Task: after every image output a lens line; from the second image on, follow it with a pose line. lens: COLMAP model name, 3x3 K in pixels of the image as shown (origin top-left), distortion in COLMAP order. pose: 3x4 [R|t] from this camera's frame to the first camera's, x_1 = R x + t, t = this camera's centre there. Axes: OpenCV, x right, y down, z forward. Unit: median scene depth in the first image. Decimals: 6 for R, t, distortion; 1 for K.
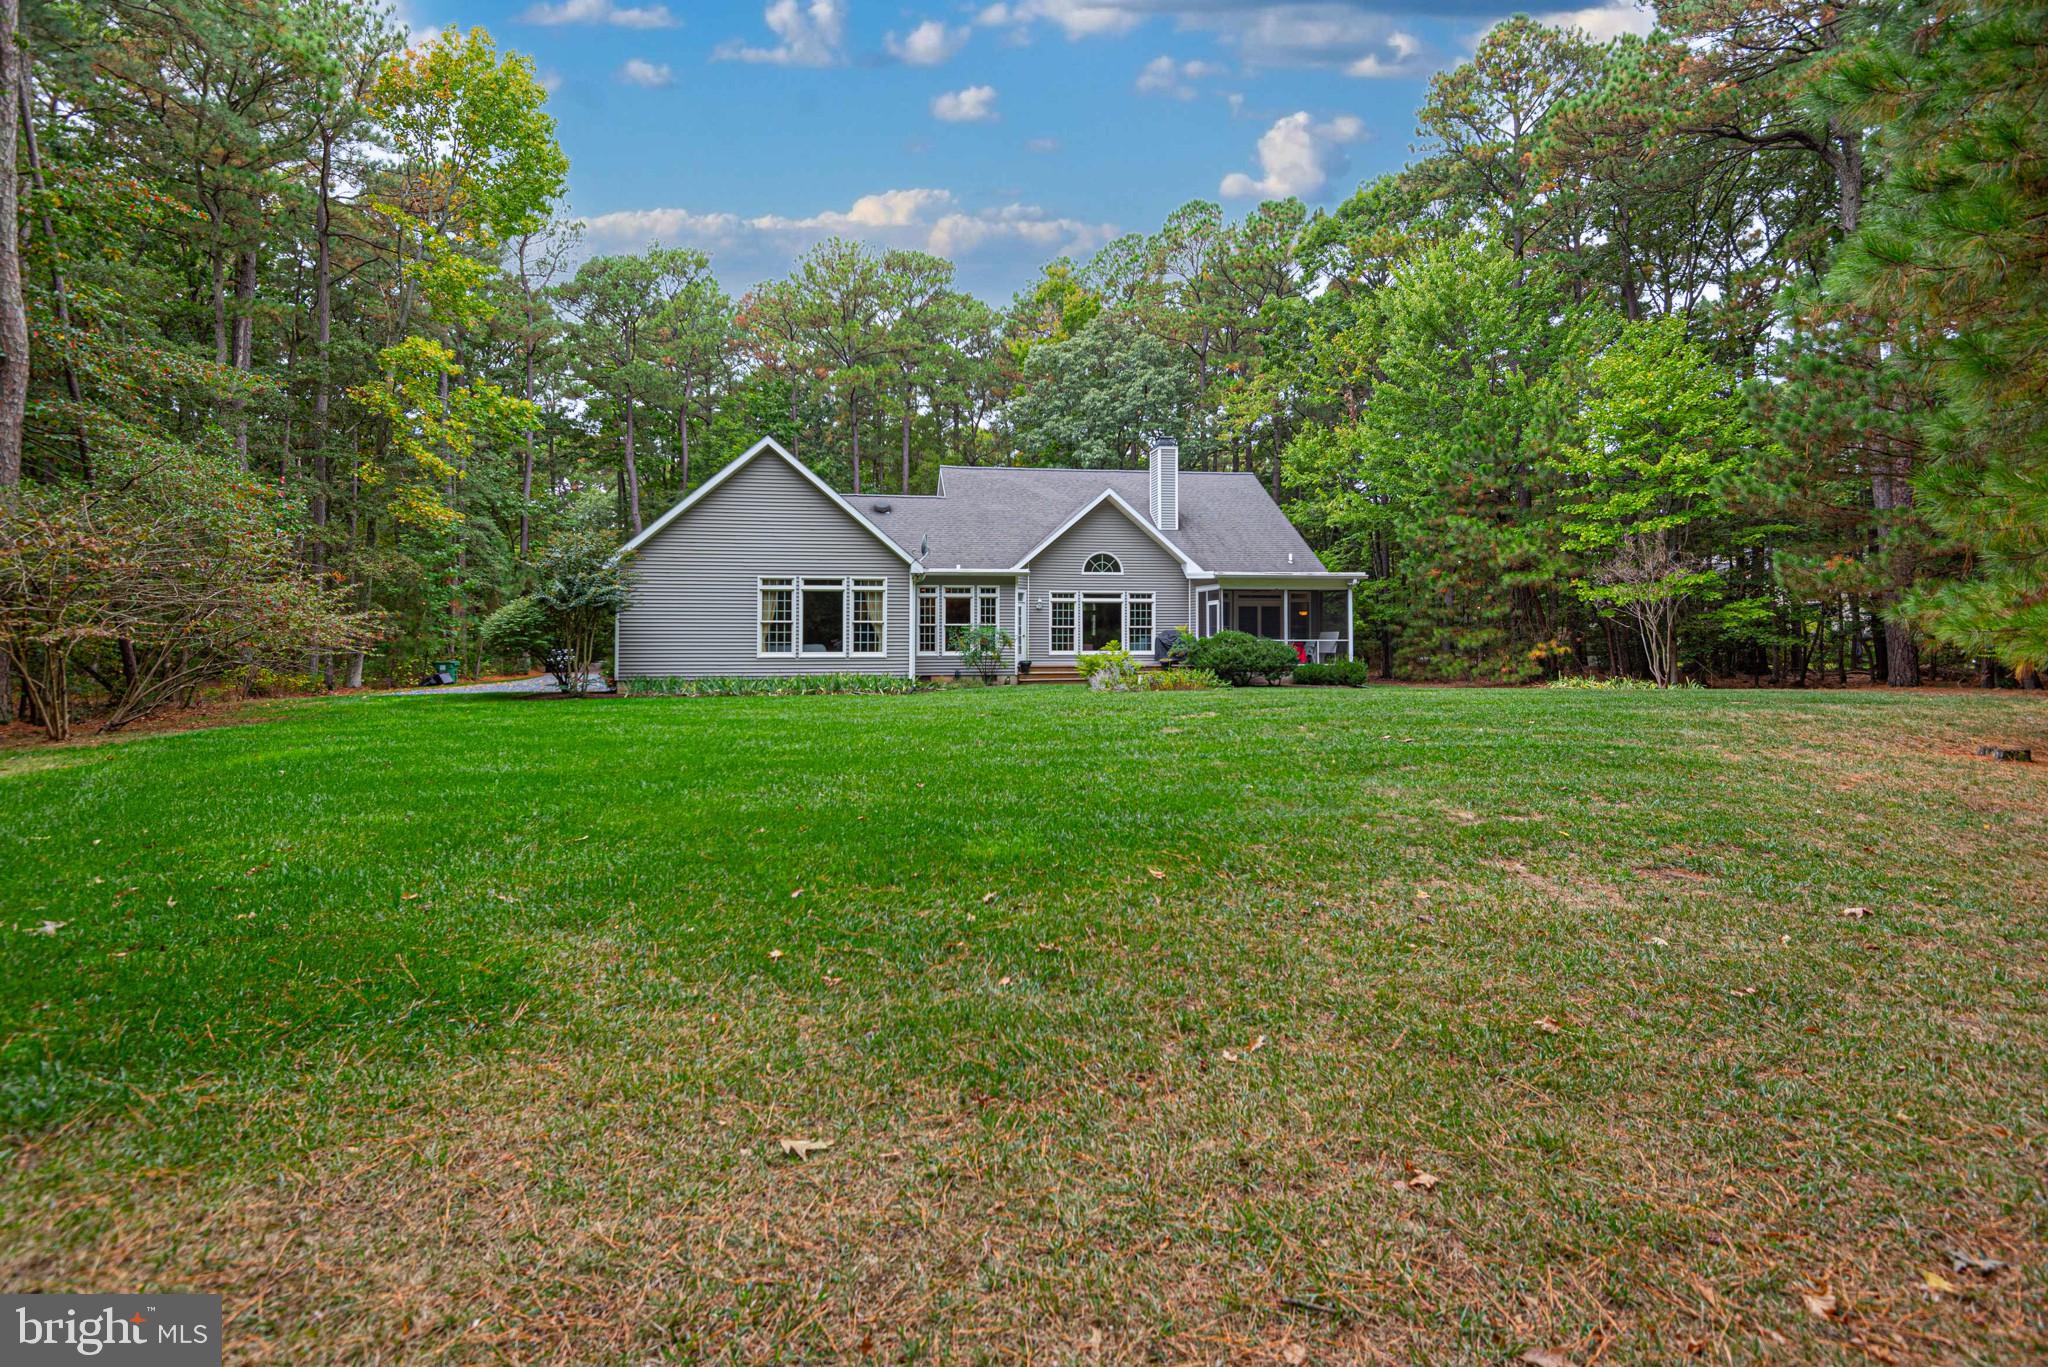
lens RADIAL K [[954.2, 0, 1009.6], [0, 954.2, 669.4], [0, 0, 1]] dist [0.018644, -0.001885]
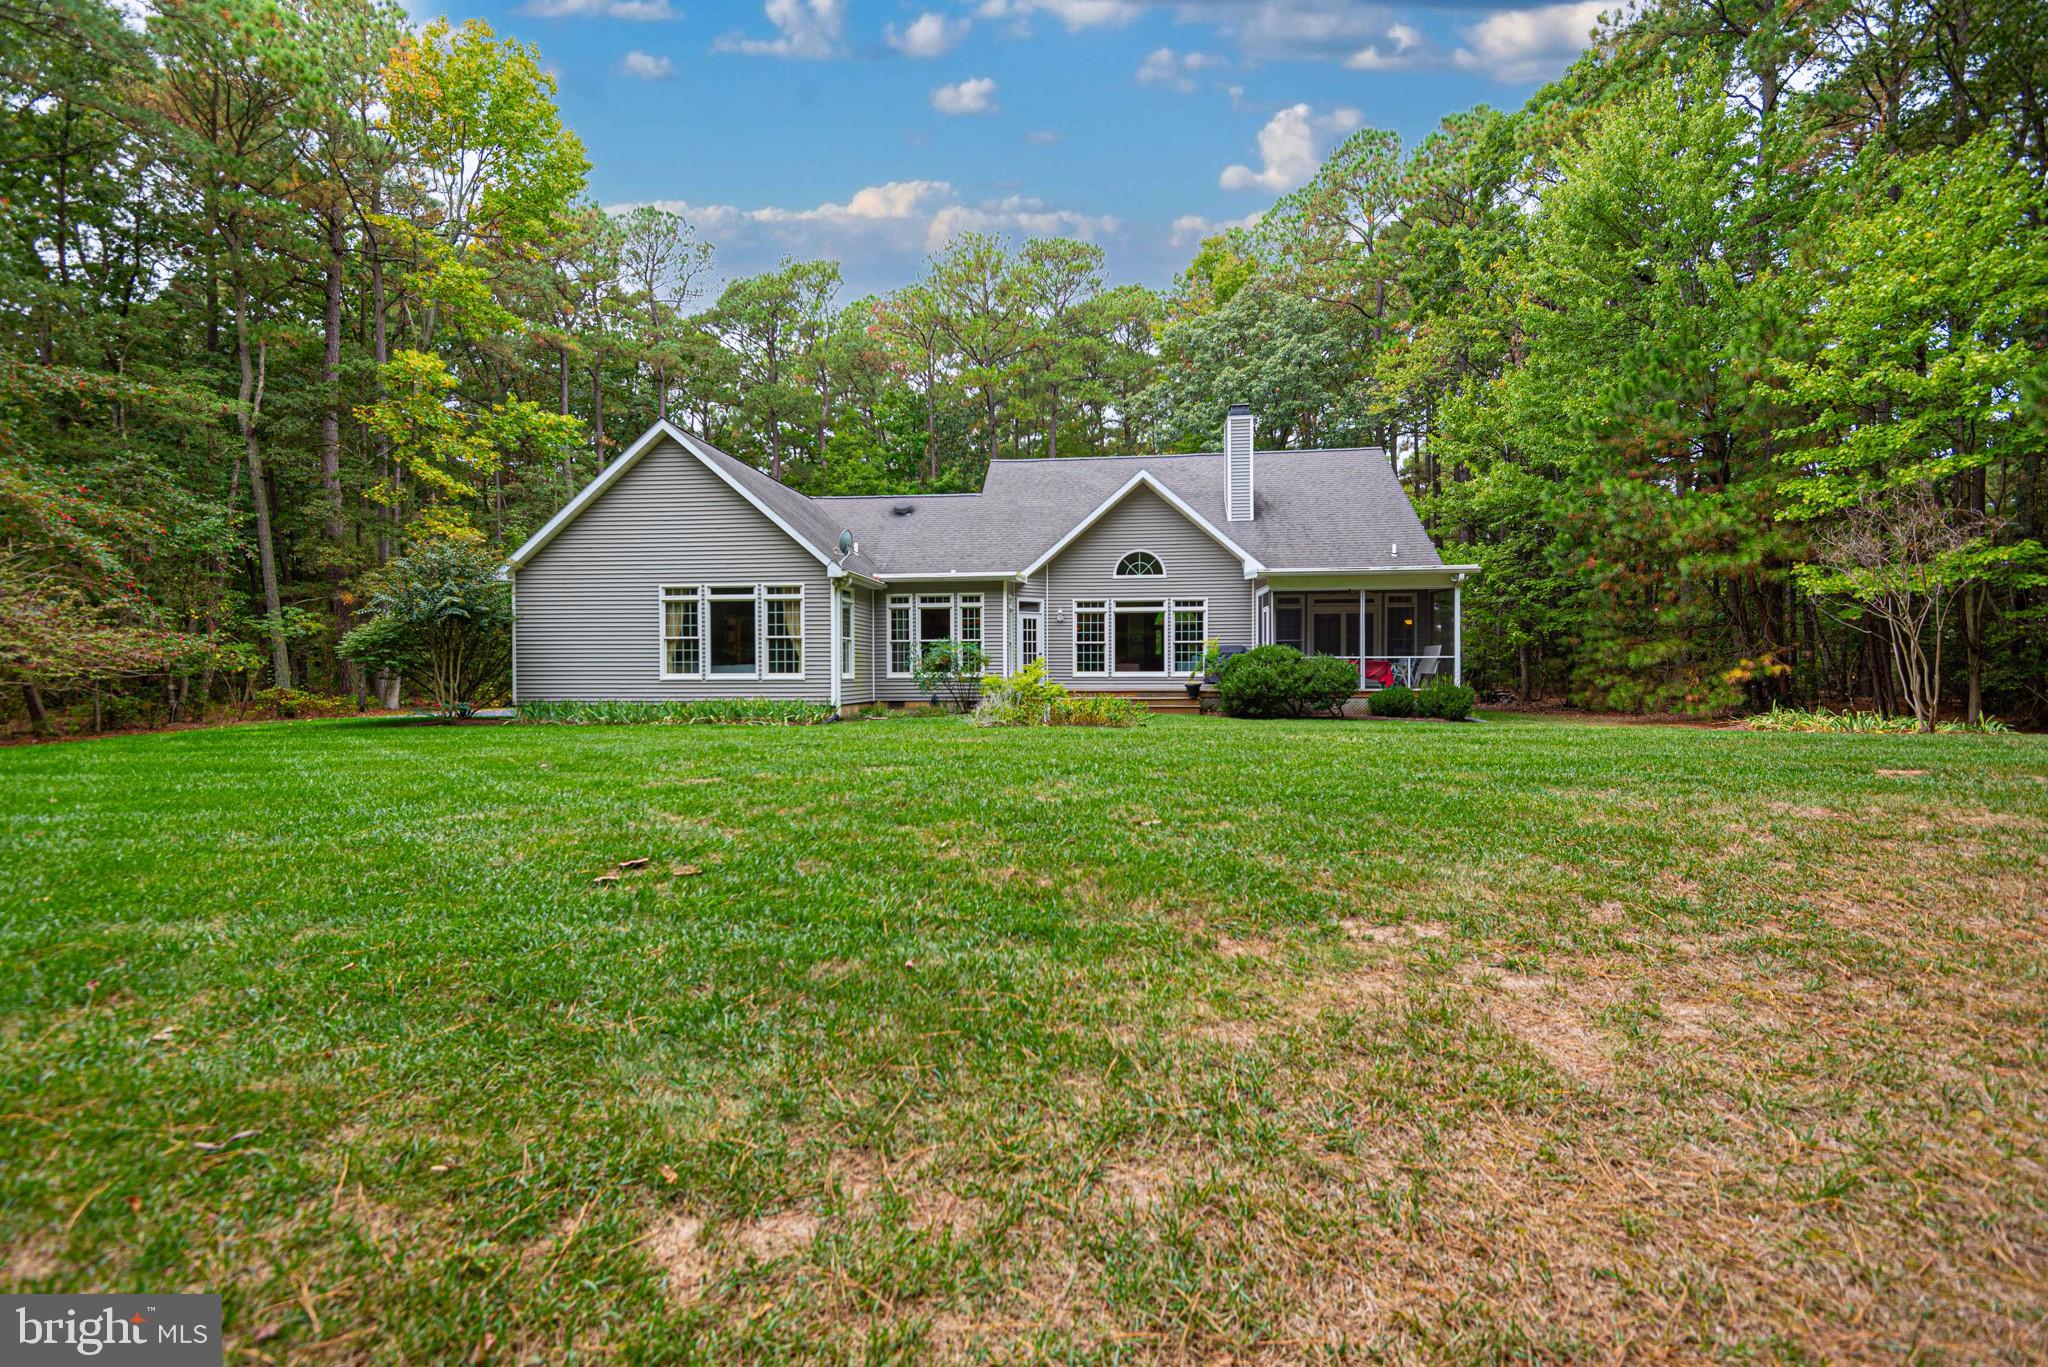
lens RADIAL K [[954.2, 0, 1040.4], [0, 954.2, 699.8], [0, 0, 1]] dist [0.018644, -0.001885]
pose [[0.966582, 0.005926, -0.256288, 0.247377], [-0.004011, 0.999960, 0.007994, -0.002050], [0.256325, -0.006699, 0.966567, 0.213695]]
